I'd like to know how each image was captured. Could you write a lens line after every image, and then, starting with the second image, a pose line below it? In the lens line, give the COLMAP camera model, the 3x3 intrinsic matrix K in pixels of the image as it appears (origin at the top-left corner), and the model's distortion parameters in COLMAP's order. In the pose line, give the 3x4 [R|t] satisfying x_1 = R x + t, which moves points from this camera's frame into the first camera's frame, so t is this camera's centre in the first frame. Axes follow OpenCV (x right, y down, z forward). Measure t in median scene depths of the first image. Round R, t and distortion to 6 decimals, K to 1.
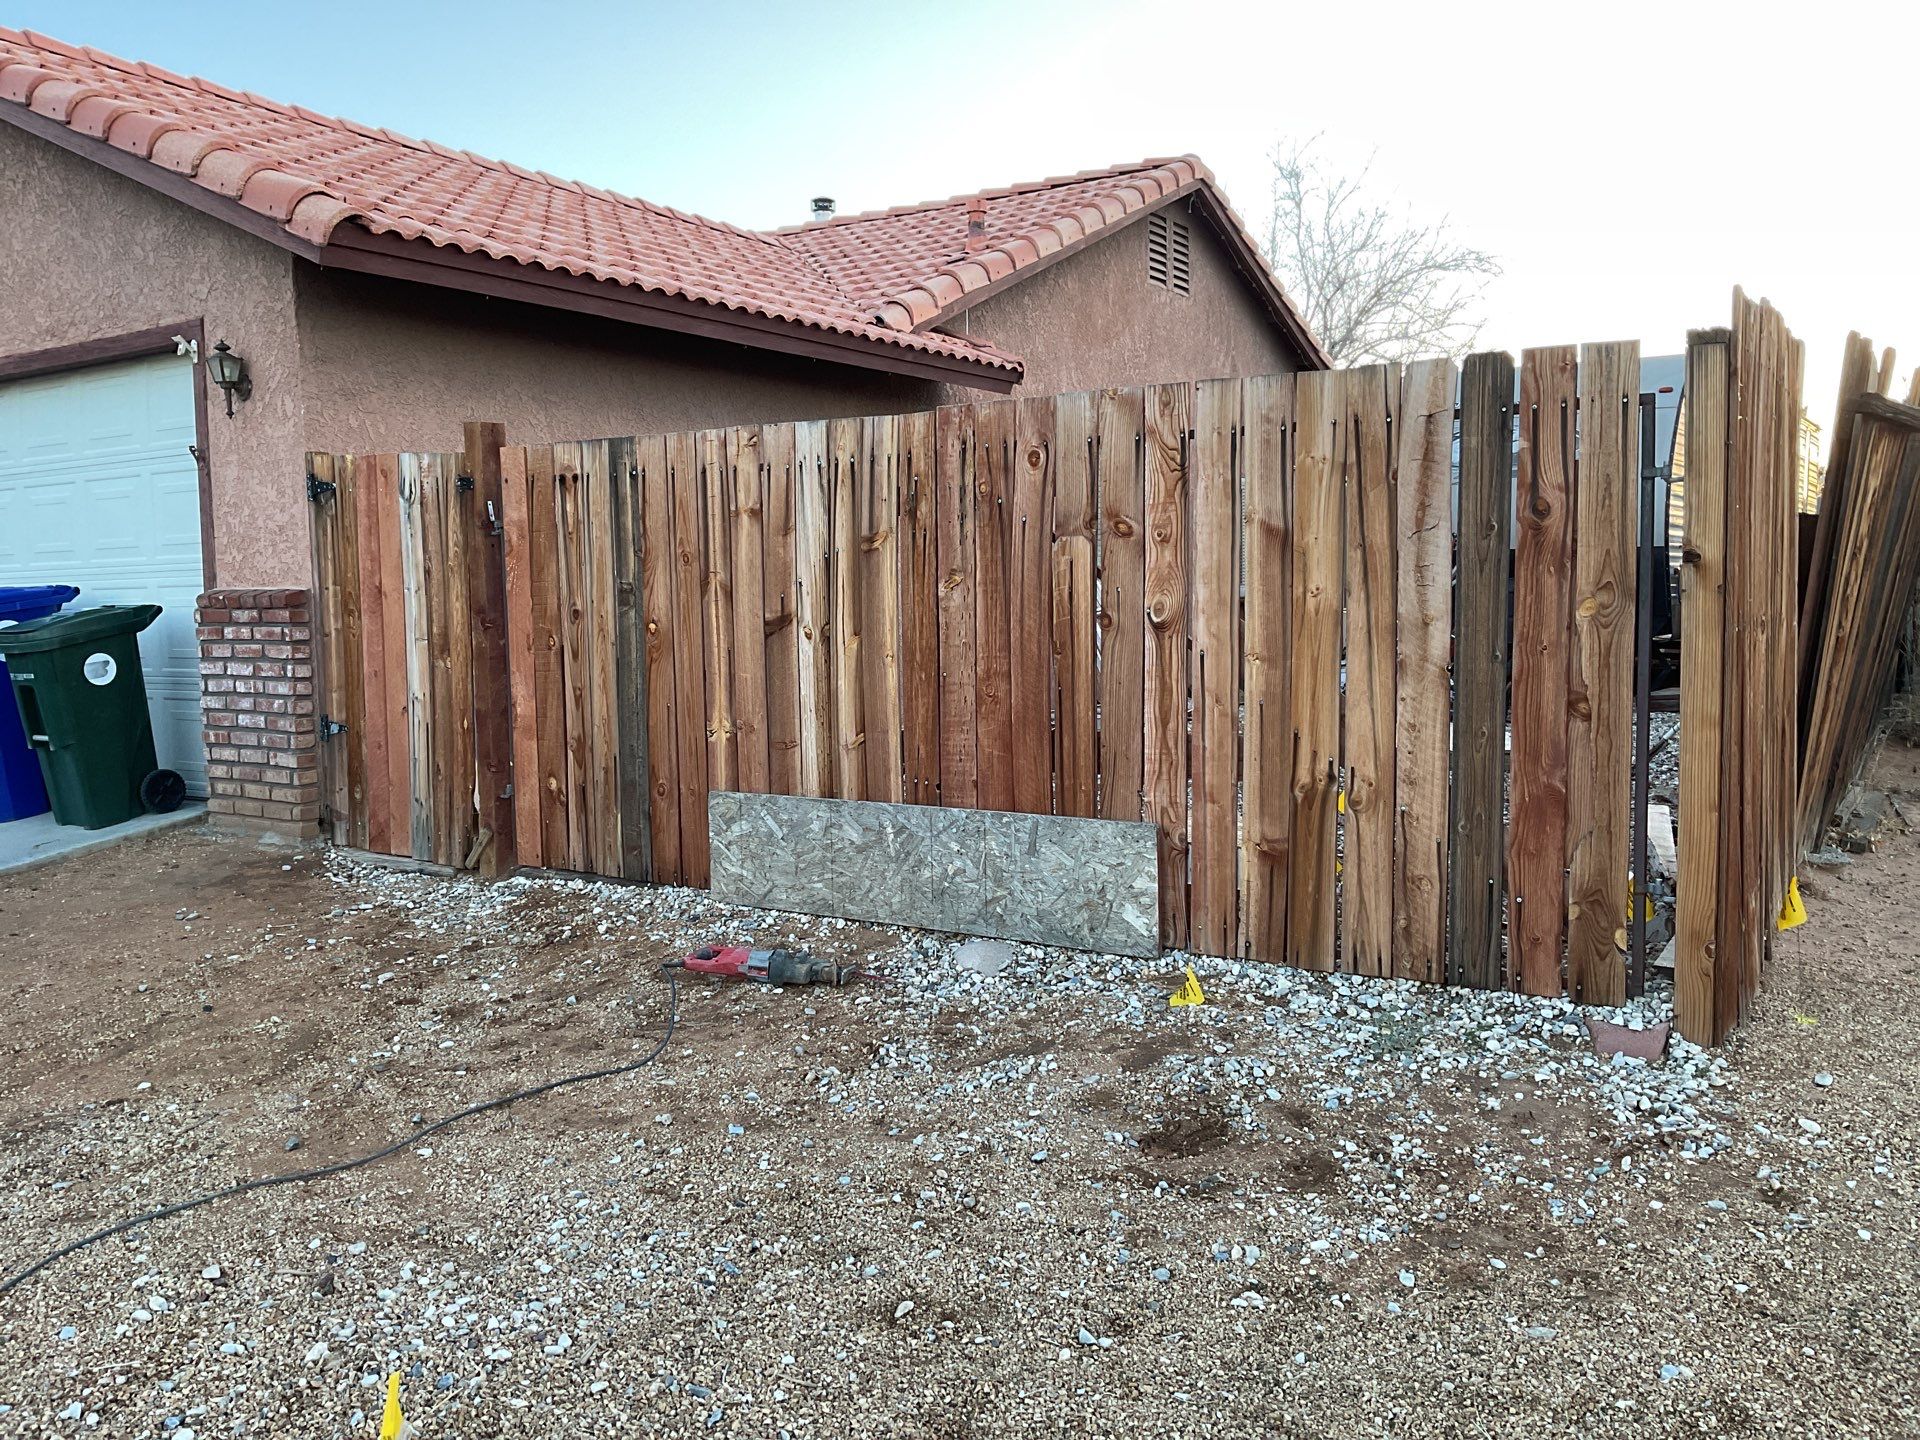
lens RADIAL K [[1579.3, 0, 960.0], [0, 1579.3, 720.0], [0, 0, 1]] dist [0.055975, -0.069695]
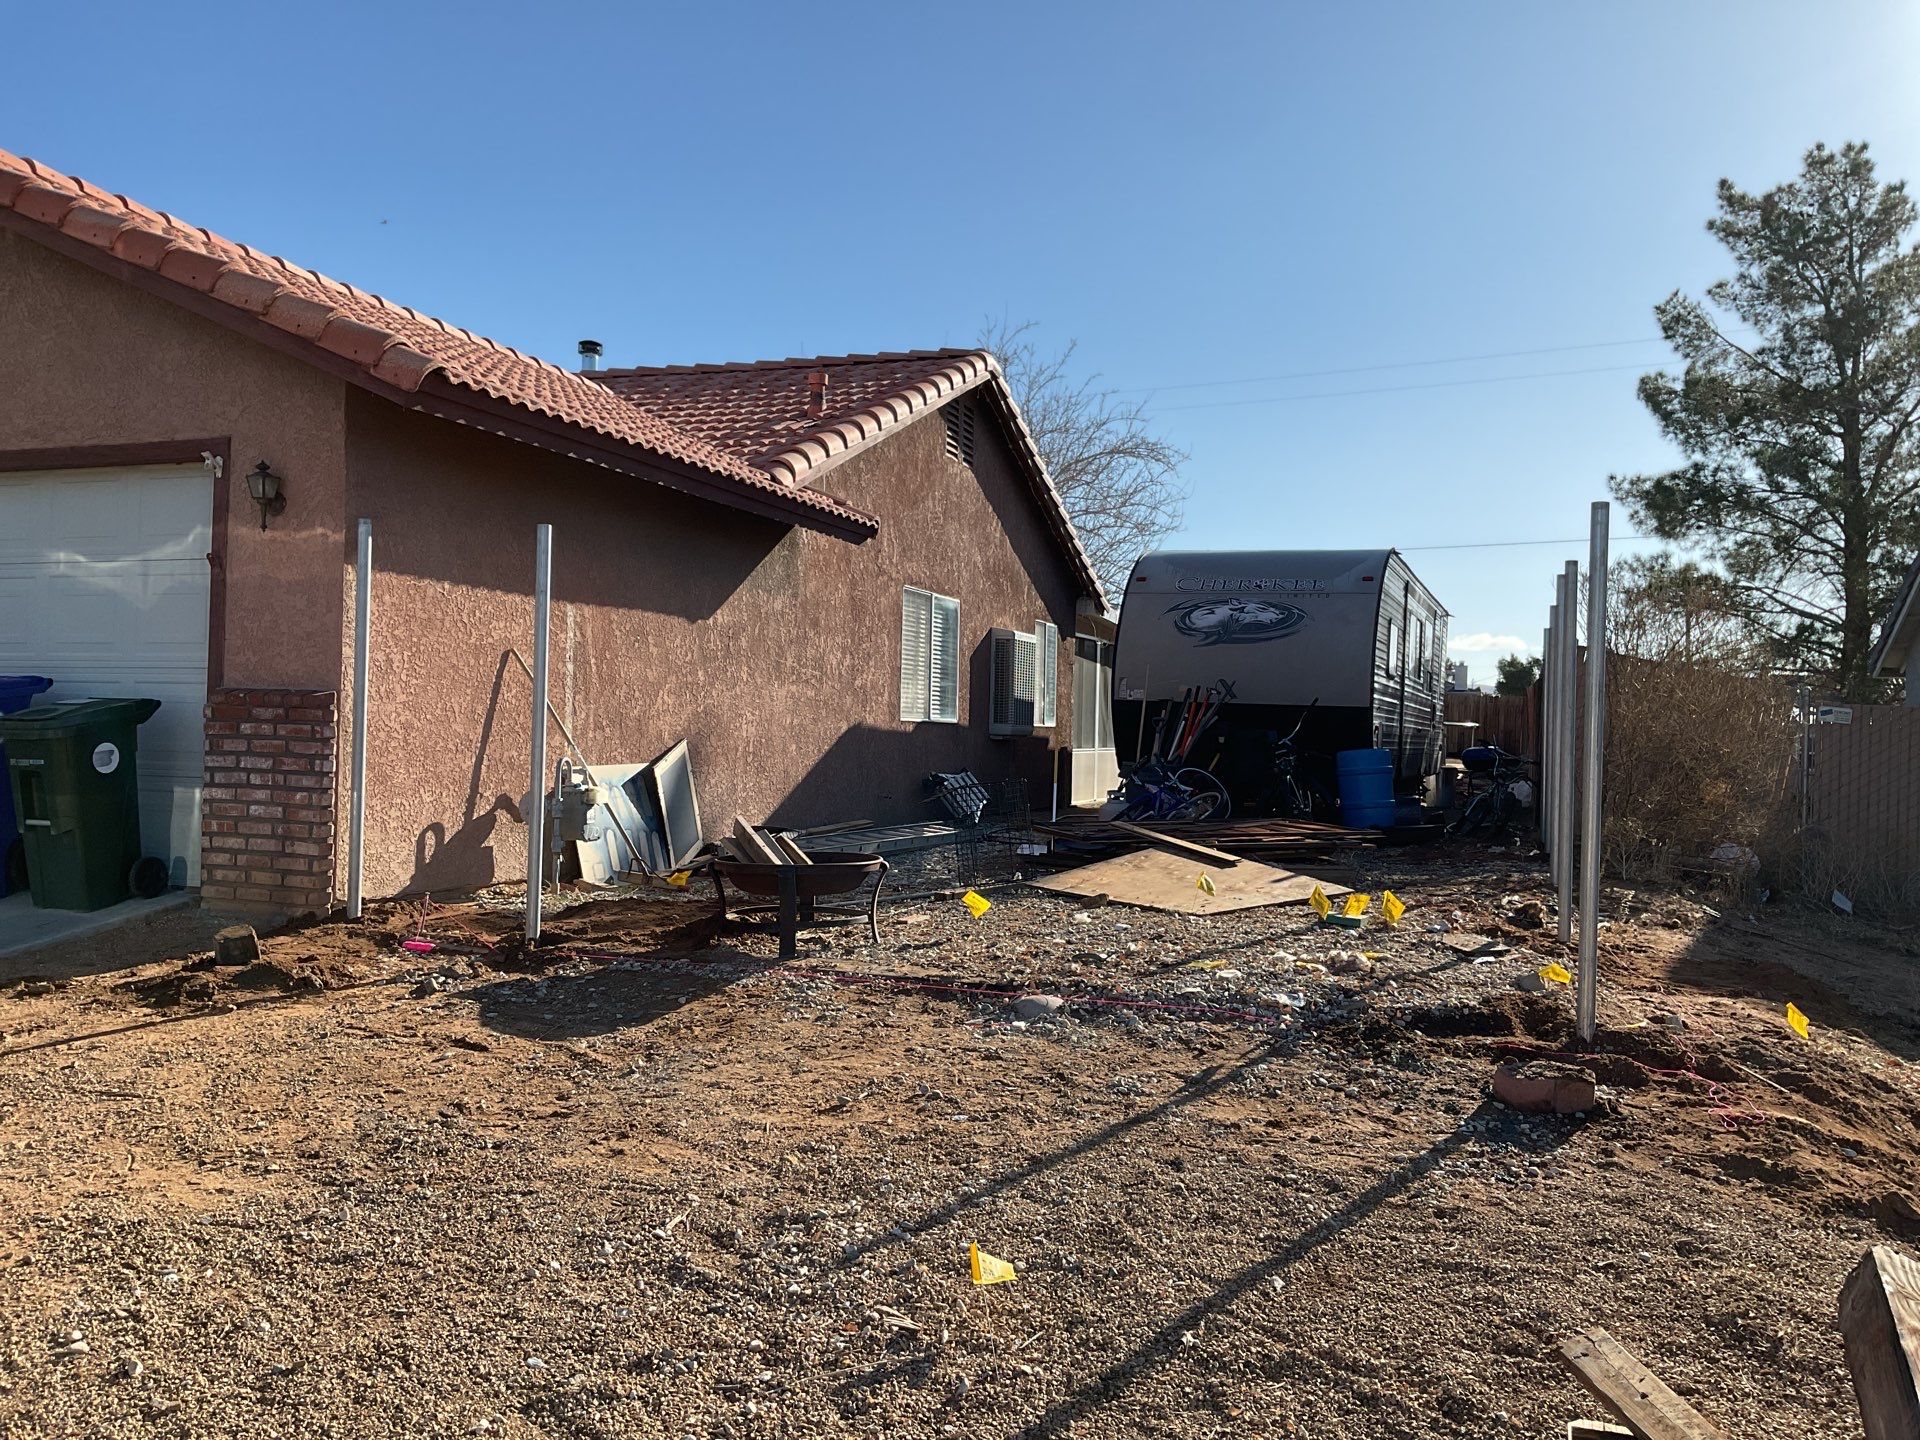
lens RADIAL K [[1558.2, 0, 960.0], [0, 1558.2, 720.0], [0, 0, 1]] dist [0.058701, -0.094105]
pose [[0.971921, 0.043931, 0.231171, -0.233971], [-0.024088, 0.995832, -0.087968, 0.020367], [-0.234072, 0.079930, 0.968928, -0.131213]]
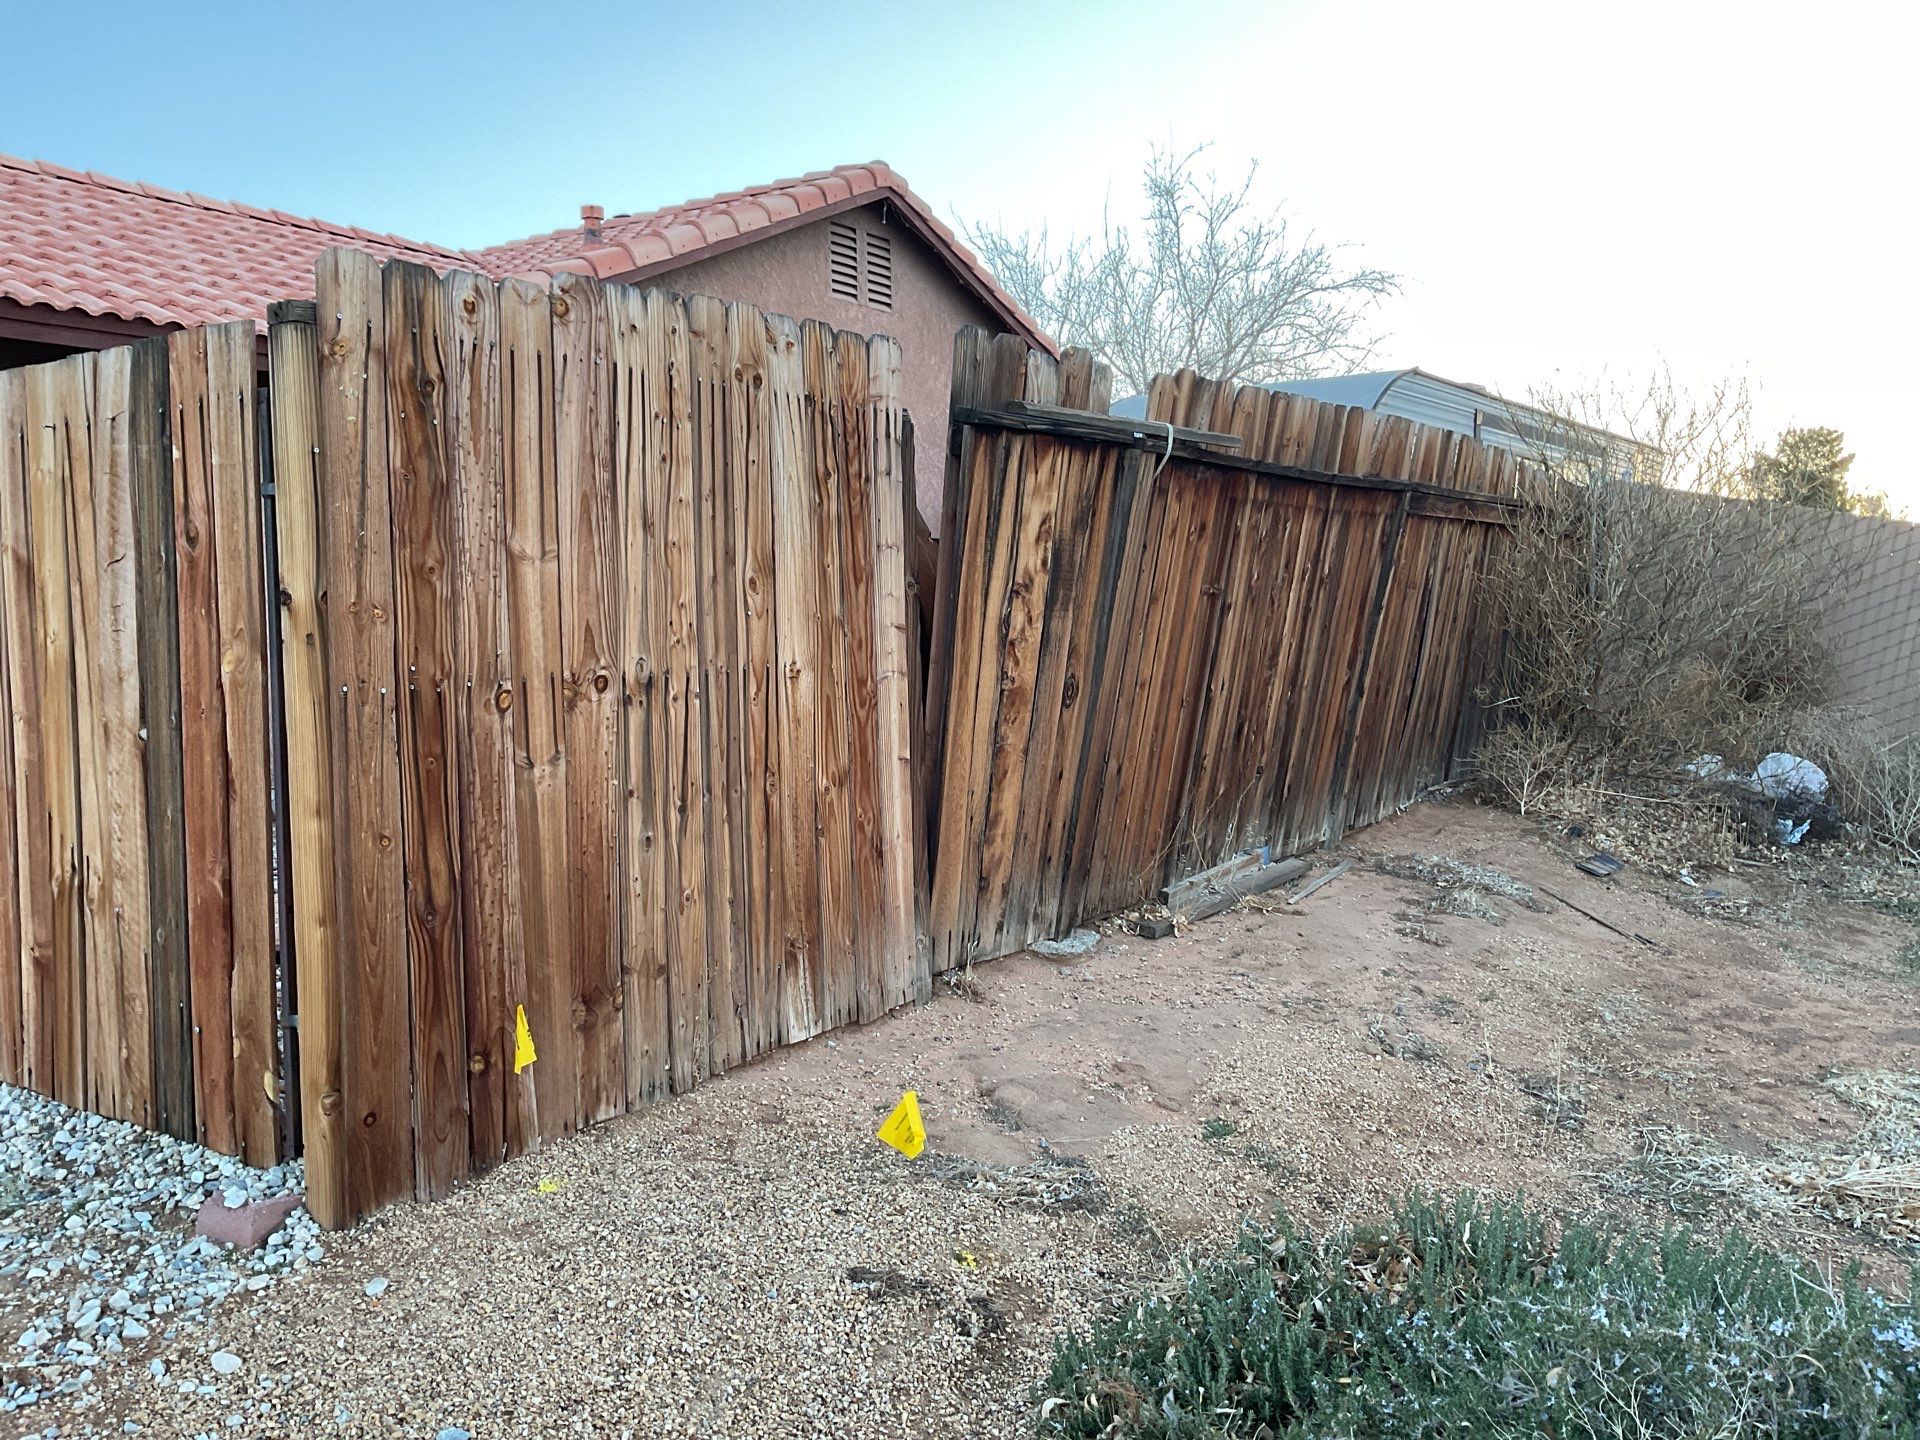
lens RADIAL K [[1589.6, 0, 952.7], [0, 1589.6, 714.7], [0, 0, 1]] dist [0.057389, -0.120708]
pose [[0.999376, 0.004857, -0.034982, 0.432198], [-0.005618, 0.999749, -0.021695, -0.016134], [0.034868, 0.021878, 0.999152, 0.124492]]
